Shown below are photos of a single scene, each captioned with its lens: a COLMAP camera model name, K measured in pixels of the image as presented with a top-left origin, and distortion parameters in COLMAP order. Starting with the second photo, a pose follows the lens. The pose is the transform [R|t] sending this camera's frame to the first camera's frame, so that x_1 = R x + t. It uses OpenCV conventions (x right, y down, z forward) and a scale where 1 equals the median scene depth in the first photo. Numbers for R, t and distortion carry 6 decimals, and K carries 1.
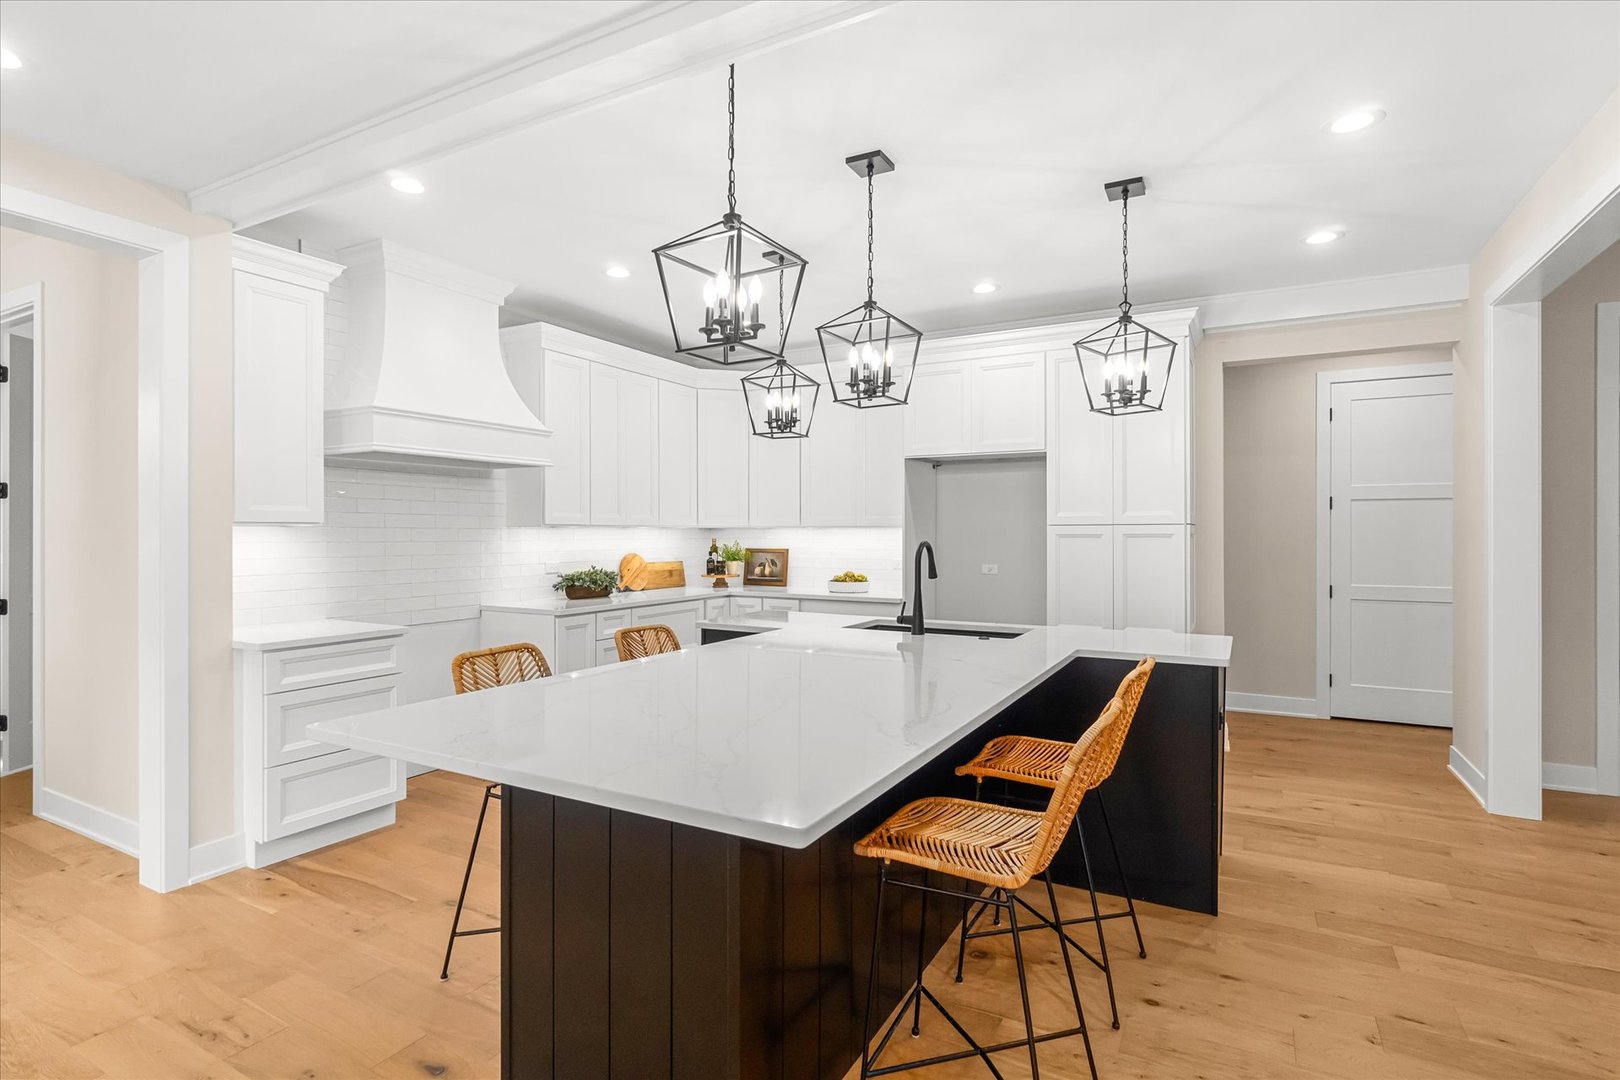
lens RADIAL K [[805.4, 0, 809.4], [0, 805.4, 535.2], [0, 0, 1]] dist [-0.005435, -0.000338]
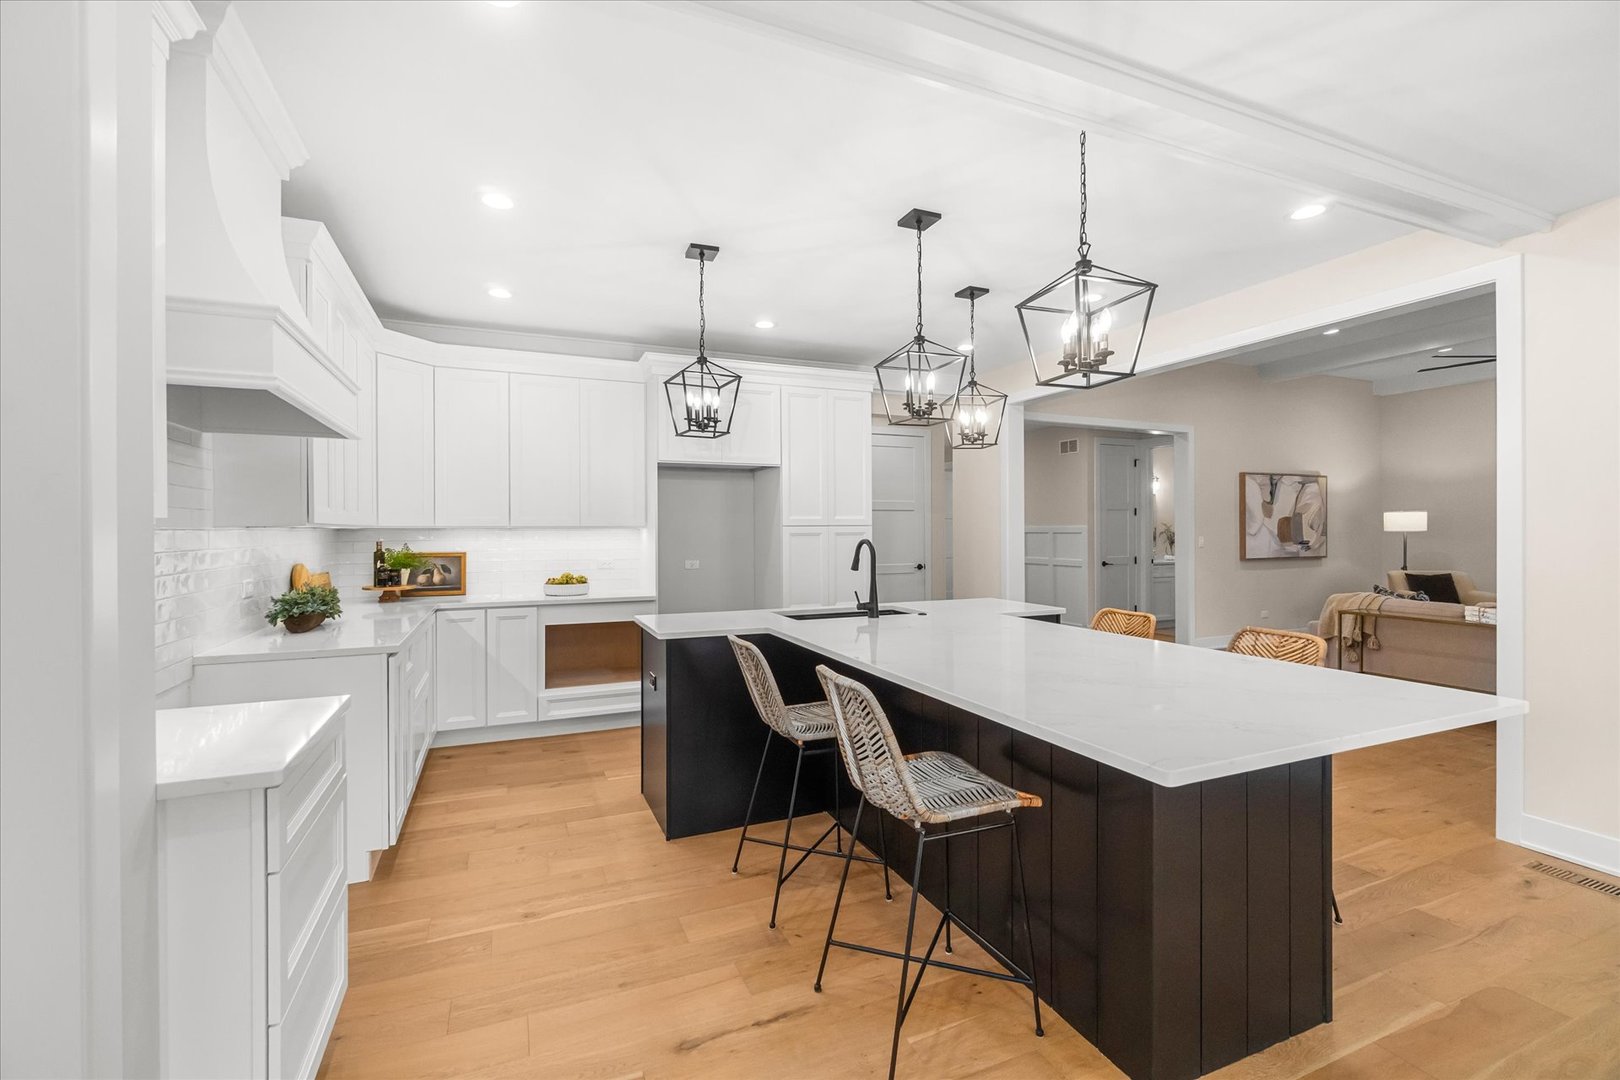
lens RADIAL K [[708.9, 0, 809.7], [0, 708.9, 533.1], [0, 0, 1]] dist [0.002103, -0.000024]
pose [[0.612120, -0.005229, 0.790748, -0.587578], [0.006676, 0.999977, 0.001444, -0.003261], [-0.790737, 0.004396, 0.612141, 0.333932]]
